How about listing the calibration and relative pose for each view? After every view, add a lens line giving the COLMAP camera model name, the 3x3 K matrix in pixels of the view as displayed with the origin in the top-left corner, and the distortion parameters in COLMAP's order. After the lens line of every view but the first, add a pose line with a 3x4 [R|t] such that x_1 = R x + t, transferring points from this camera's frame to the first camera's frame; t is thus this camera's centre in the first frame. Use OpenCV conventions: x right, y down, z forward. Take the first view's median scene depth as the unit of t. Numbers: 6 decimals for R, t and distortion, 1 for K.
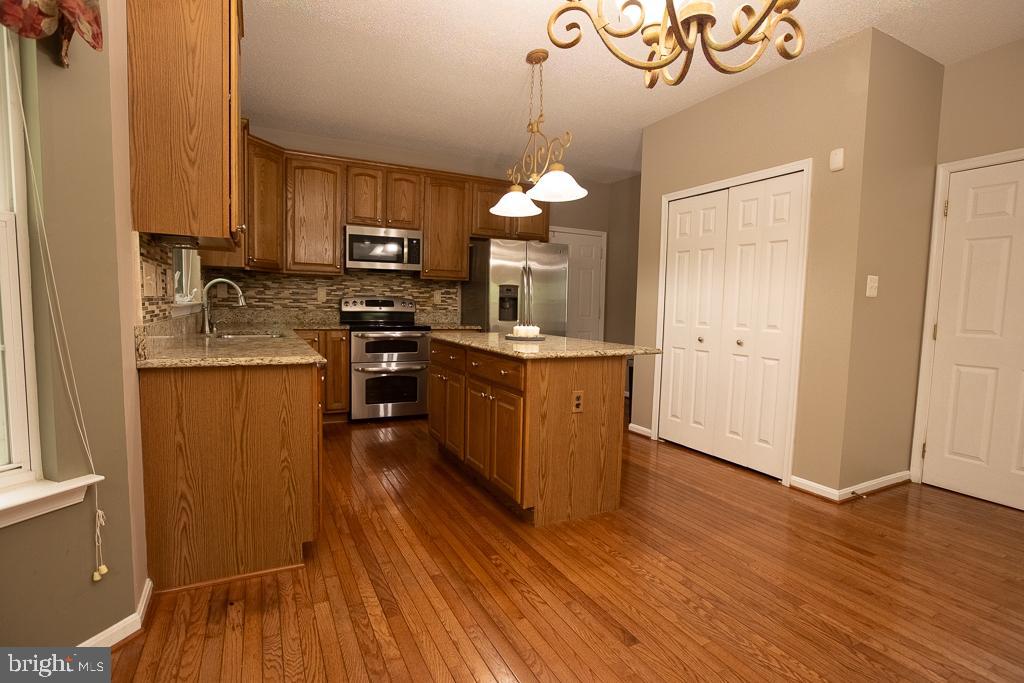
lens RADIAL K [[494.4, 0, 515.8], [0, 494.4, 343.4], [0, 0, 1]] dist [-0.046042, 0.016299]
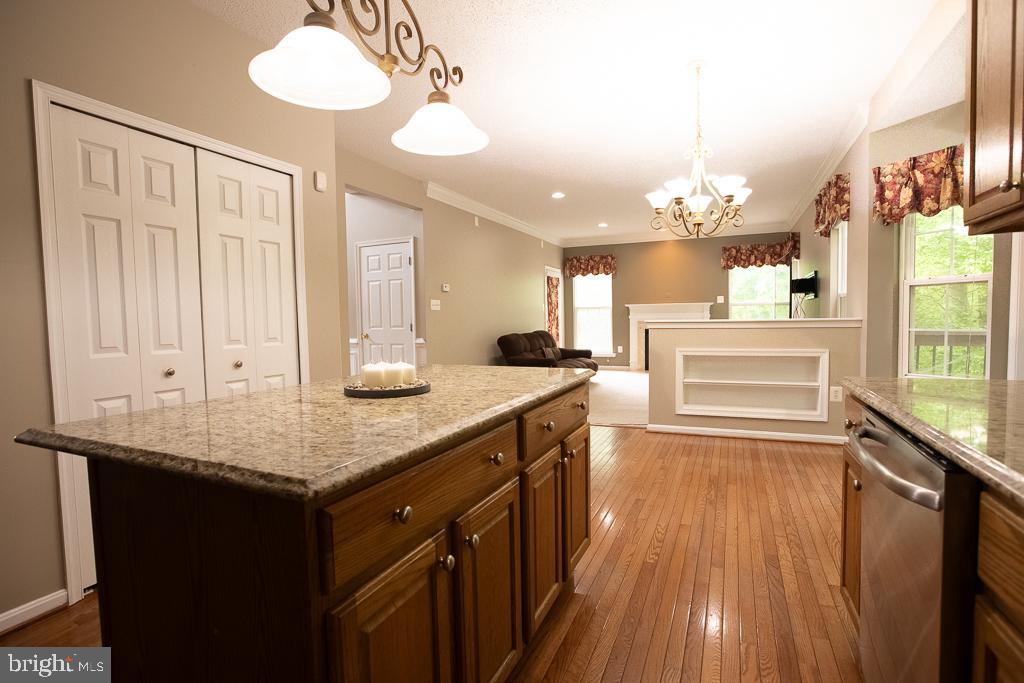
lens RADIAL K [[494.4, 0, 515.8], [0, 494.4, 343.4], [0, 0, 1]] dist [-0.046042, 0.016299]
pose [[-0.624459, -0.050354, 0.779433, -0.495341], [0.068563, 0.990534, 0.118922, -0.116511], [-0.778042, 0.127702, -0.615095, 1.389117]]
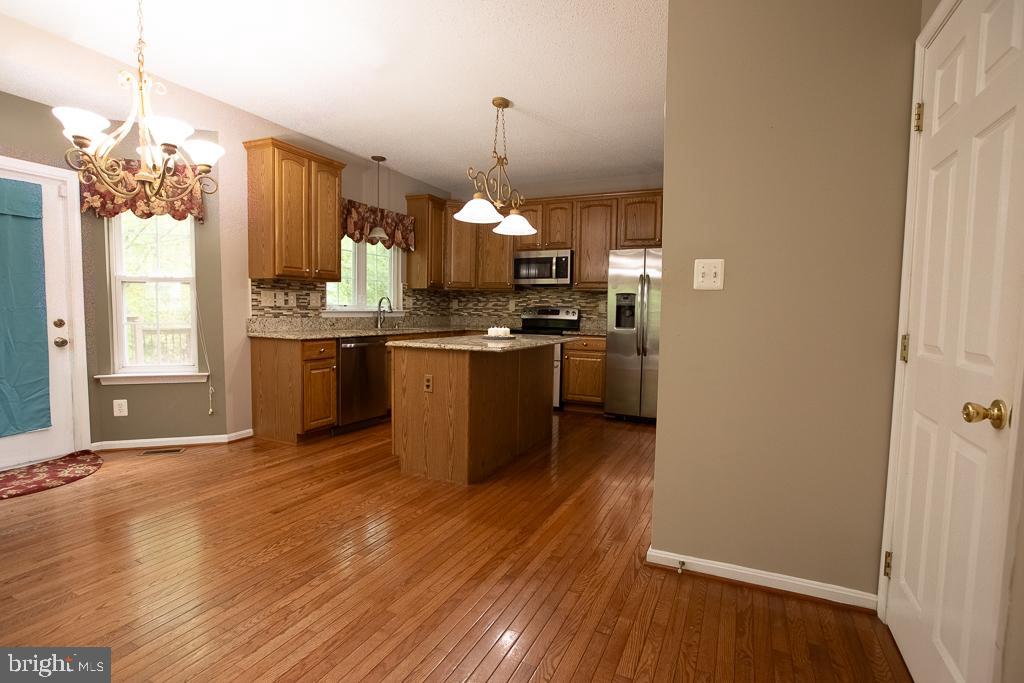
lens RADIAL K [[494.4, 0, 515.8], [0, 494.4, 343.4], [0, 0, 1]] dist [-0.046042, 0.016299]
pose [[0.606040, 0.042245, -0.794311, 1.156111], [-0.067674, 0.997706, 0.001429, -0.002028], [0.792550, 0.052888, 0.607509, 0.362564]]
